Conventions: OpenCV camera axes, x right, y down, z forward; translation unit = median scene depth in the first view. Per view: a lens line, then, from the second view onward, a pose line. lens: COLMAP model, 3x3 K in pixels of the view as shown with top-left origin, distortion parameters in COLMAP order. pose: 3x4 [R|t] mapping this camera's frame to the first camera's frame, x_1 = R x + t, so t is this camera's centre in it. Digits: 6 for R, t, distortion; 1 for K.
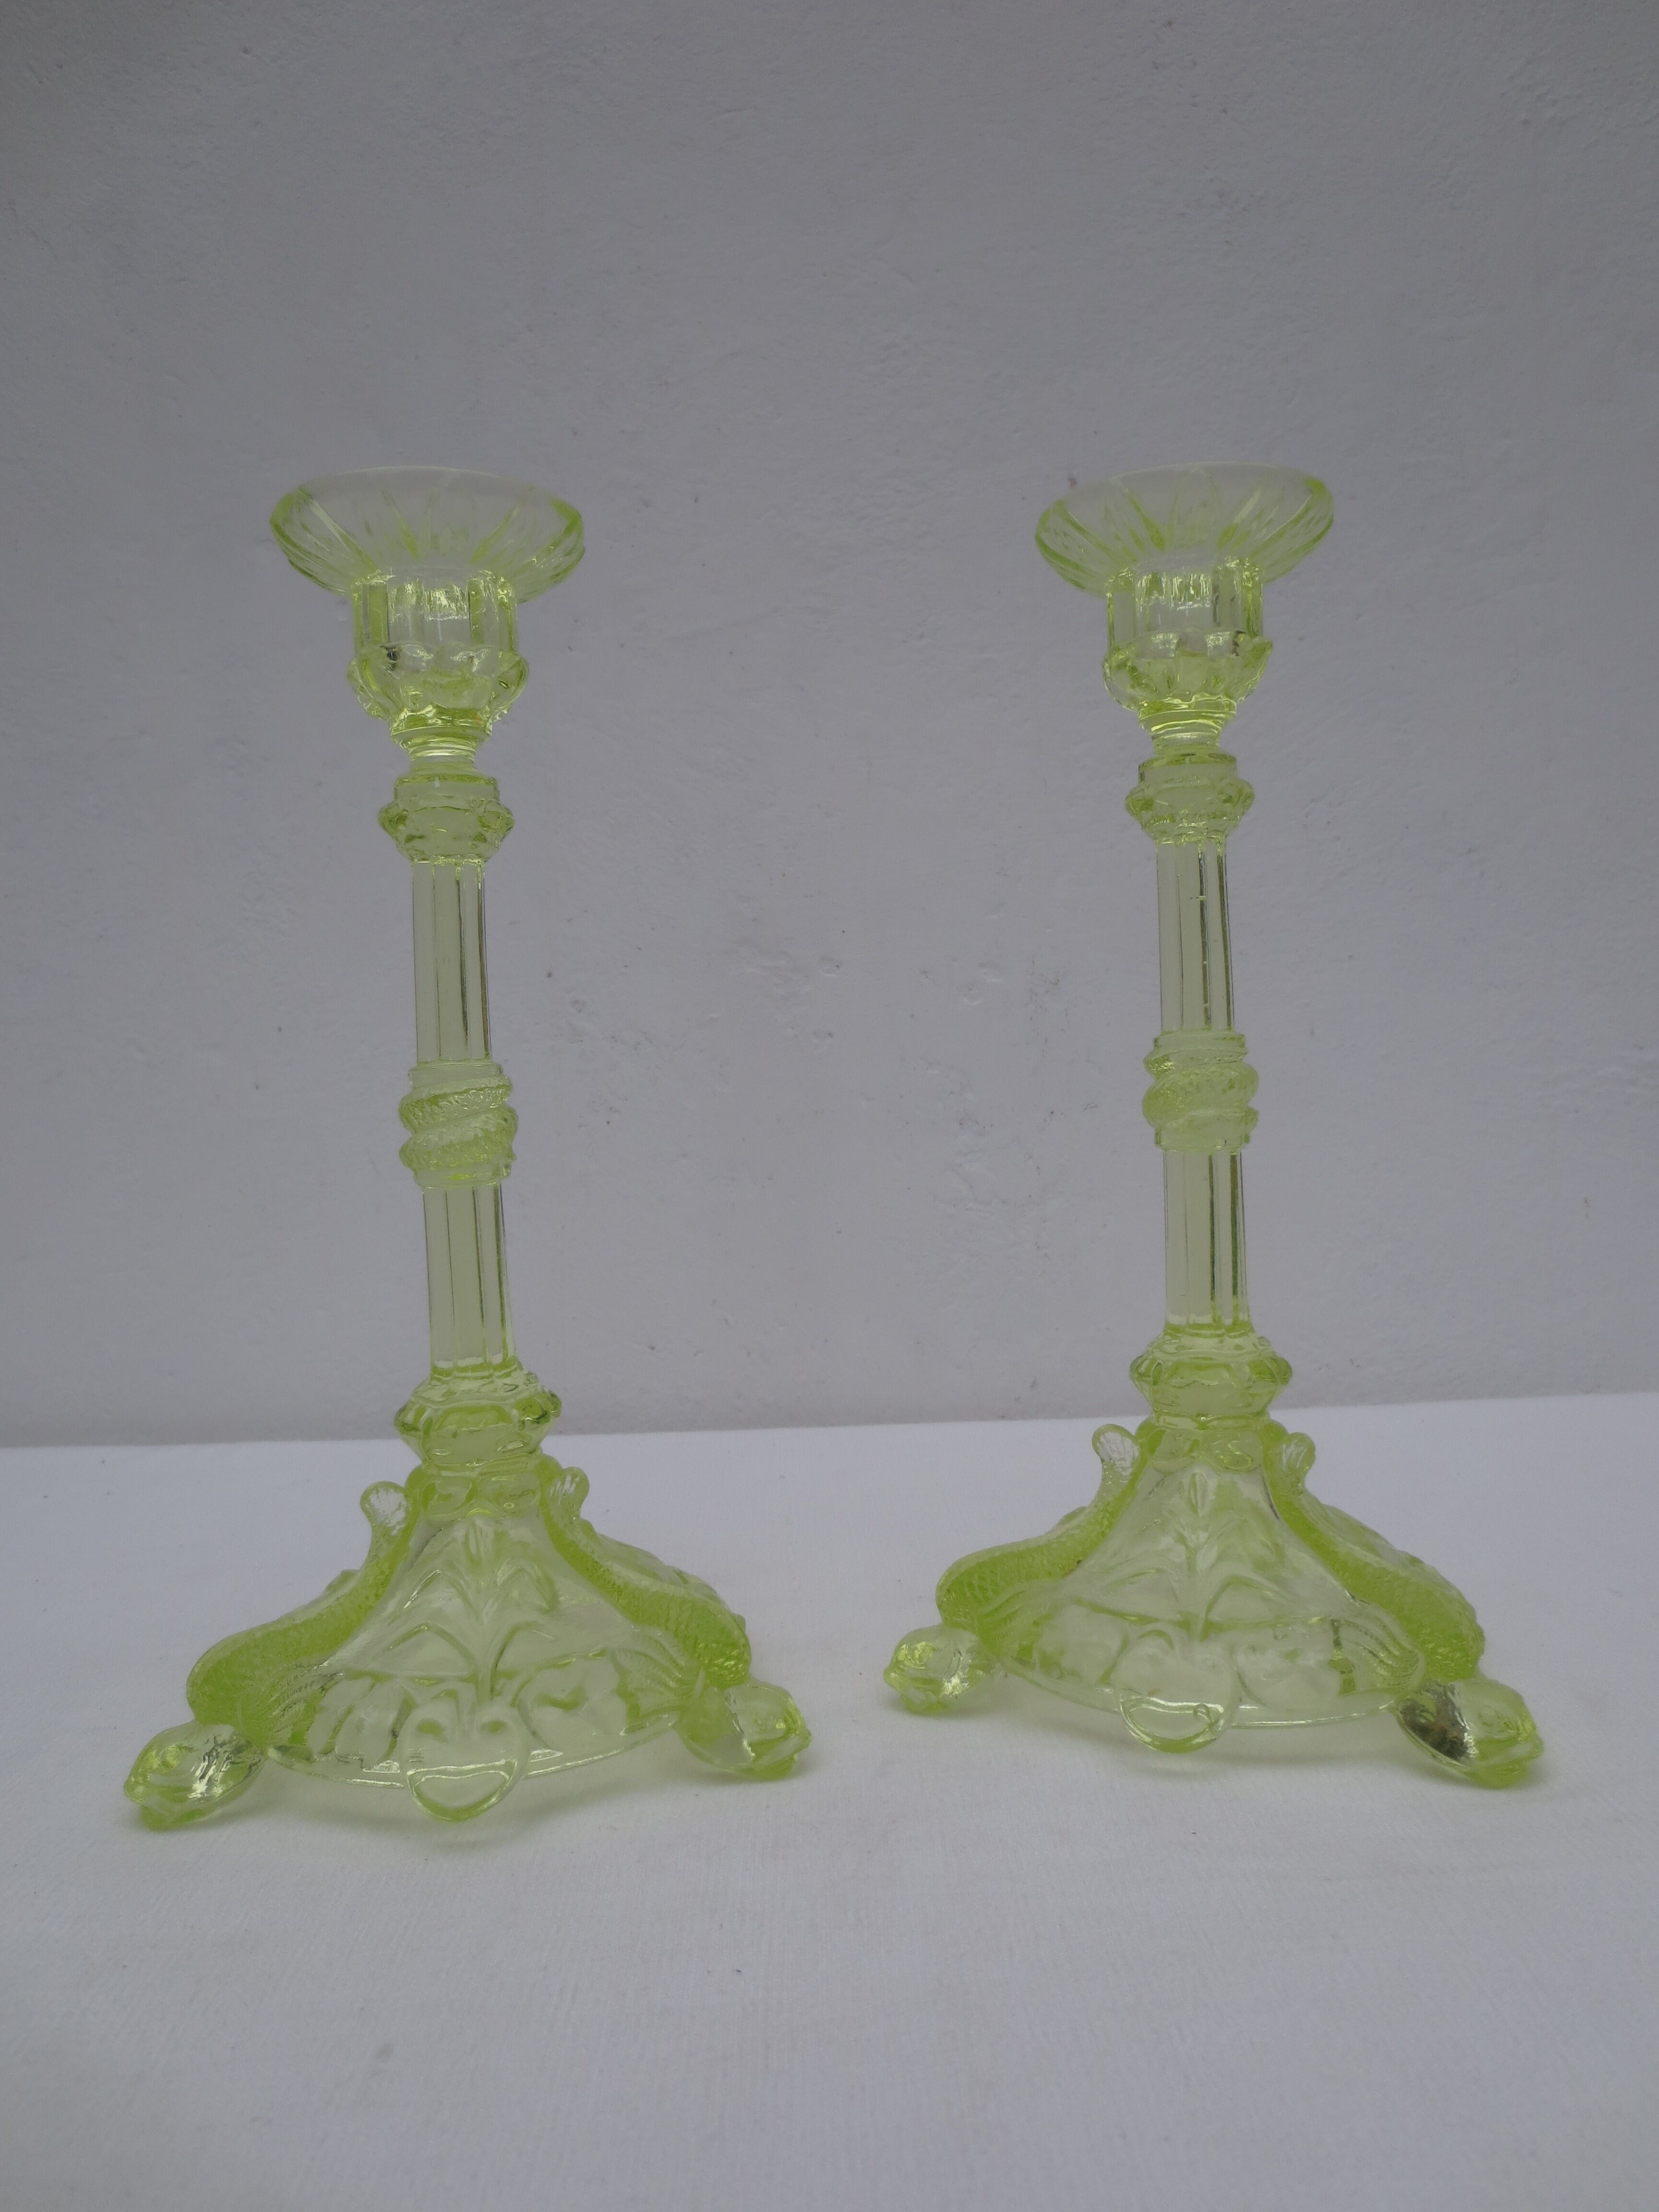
lens RADIAL K [[1565.6, 0, 833.2], [0, 1565.6, 1106.6], [0, 0, 1]] dist [-0.001578, -0.008444]
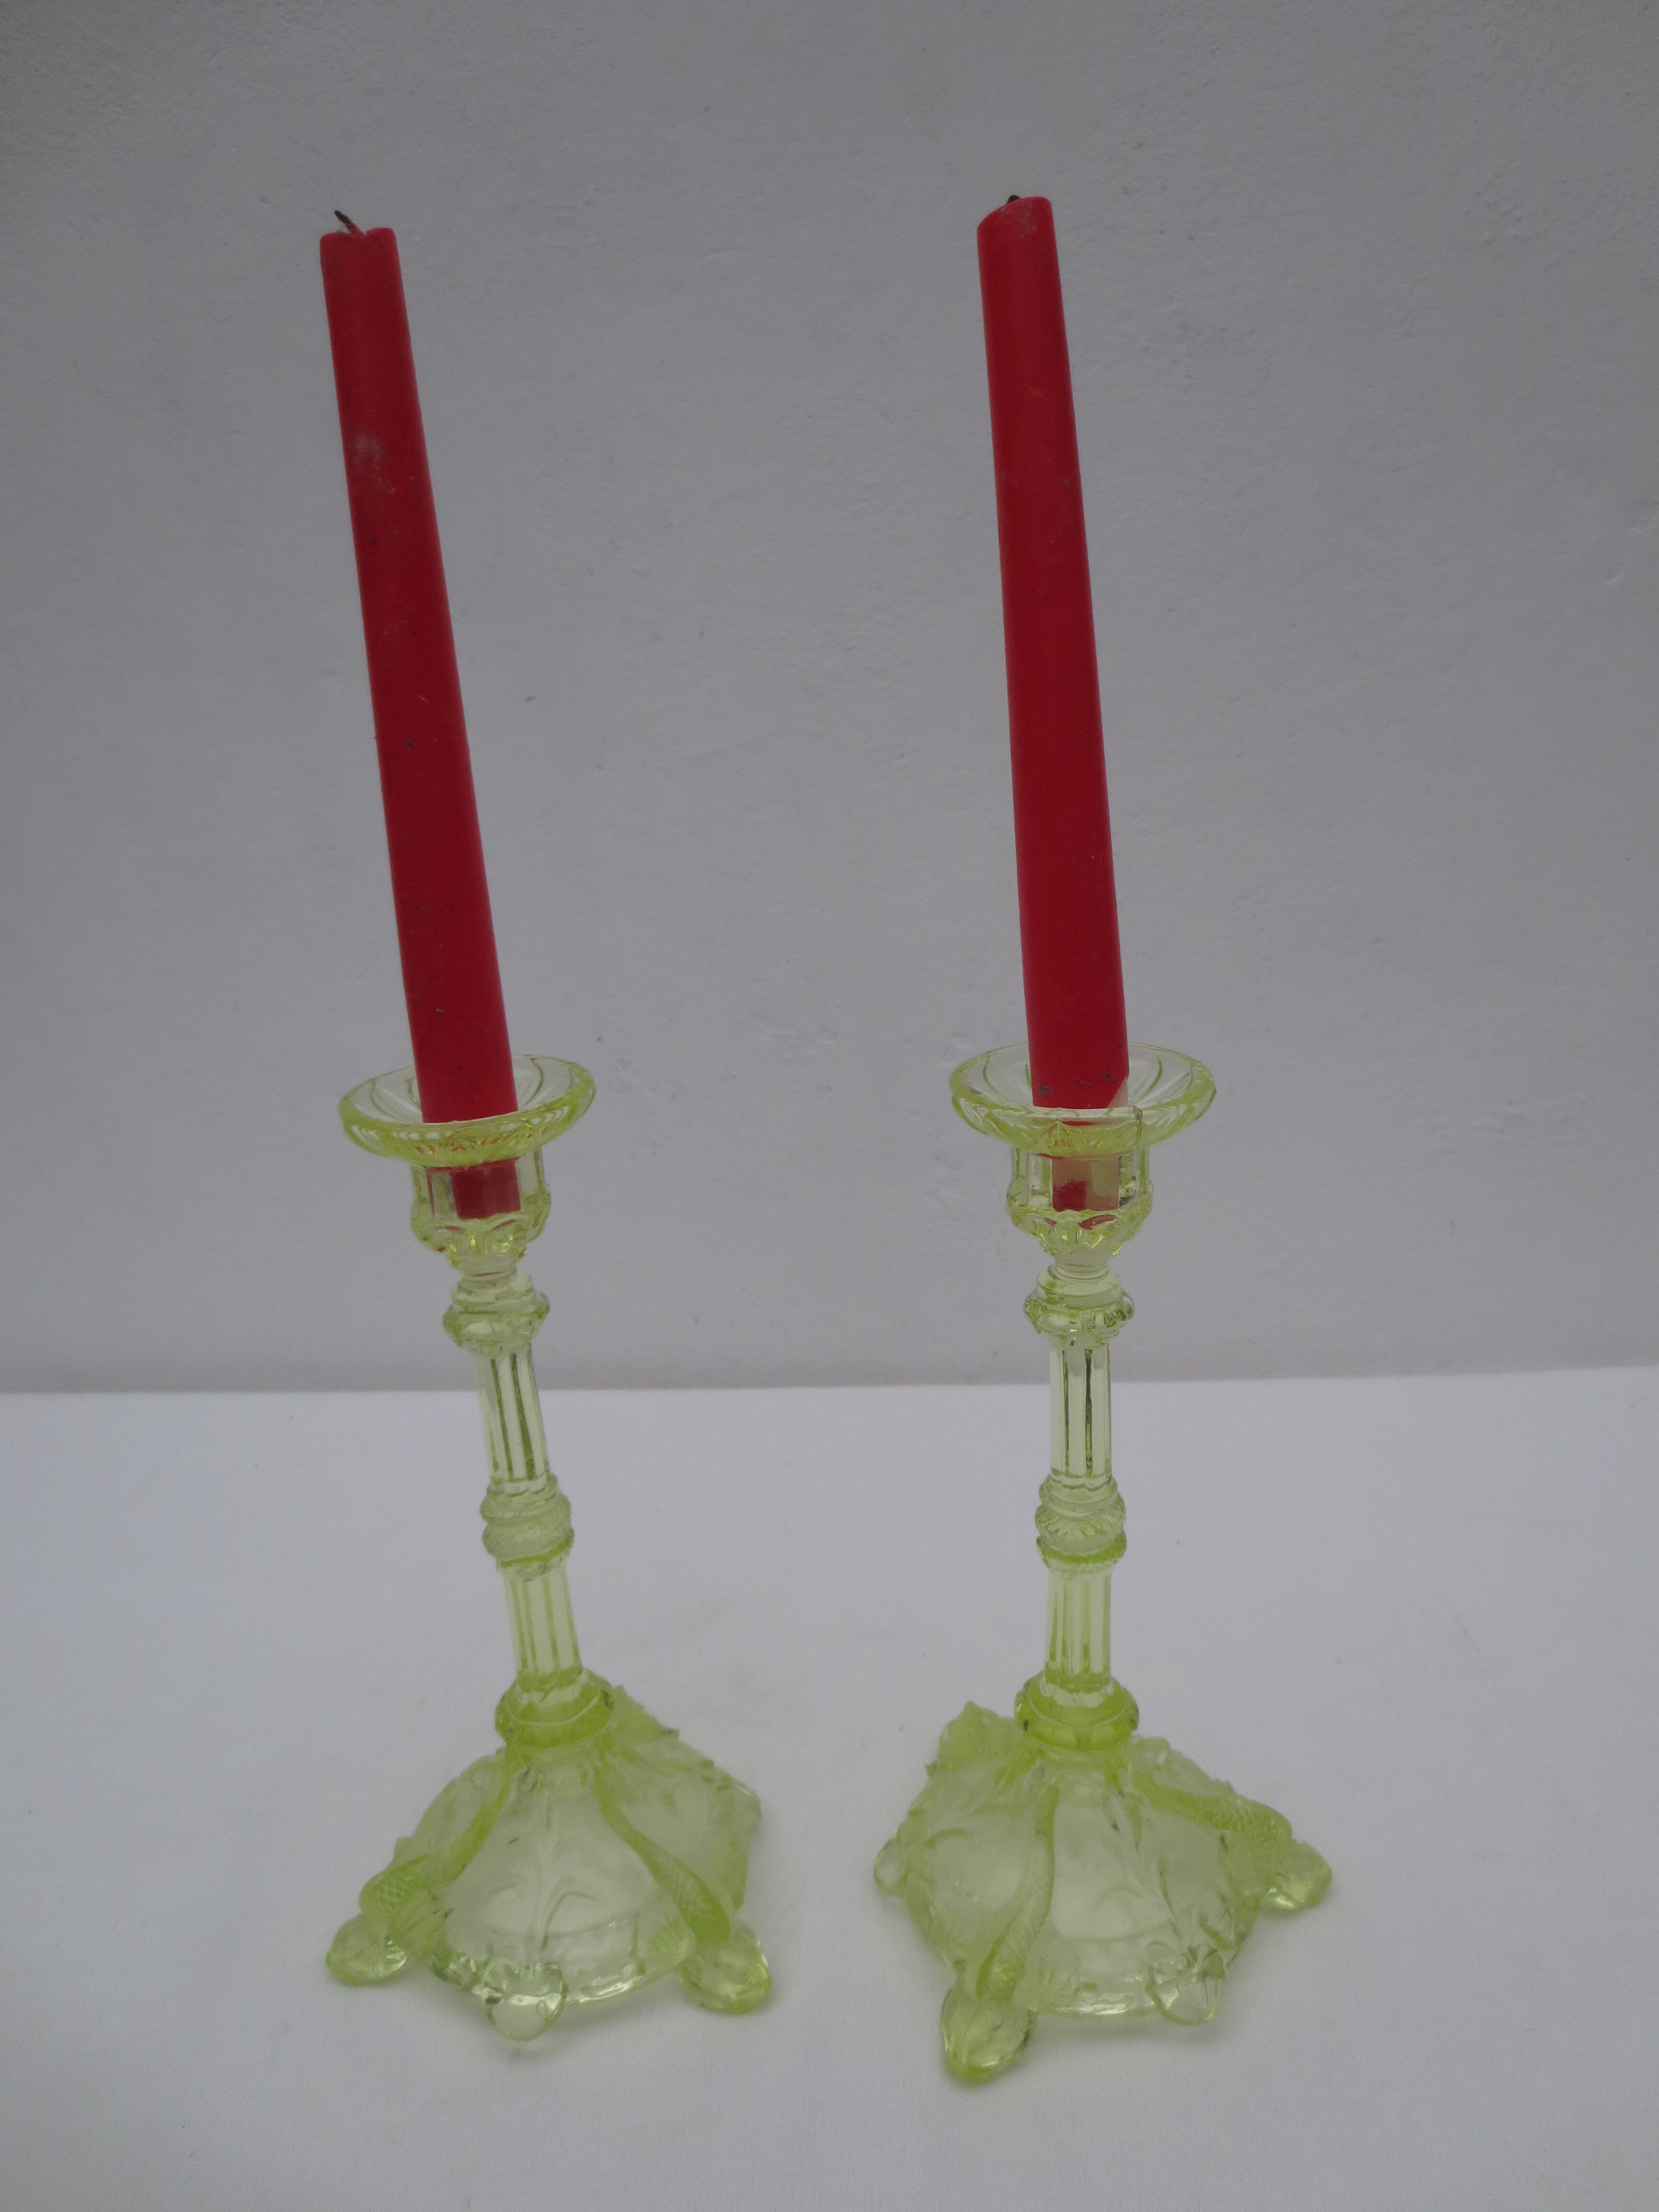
lens RADIAL K [[1565.6, 0, 833.2], [0, 1565.6, 1106.6], [0, 0, 1]] dist [-0.001578, -0.008444]
pose [[0.997574, 0.001596, -0.069598, 0.086295], [0.018352, 0.958344, 0.285025, -0.382838], [0.067154, -0.285611, 0.955990, -0.169044]]
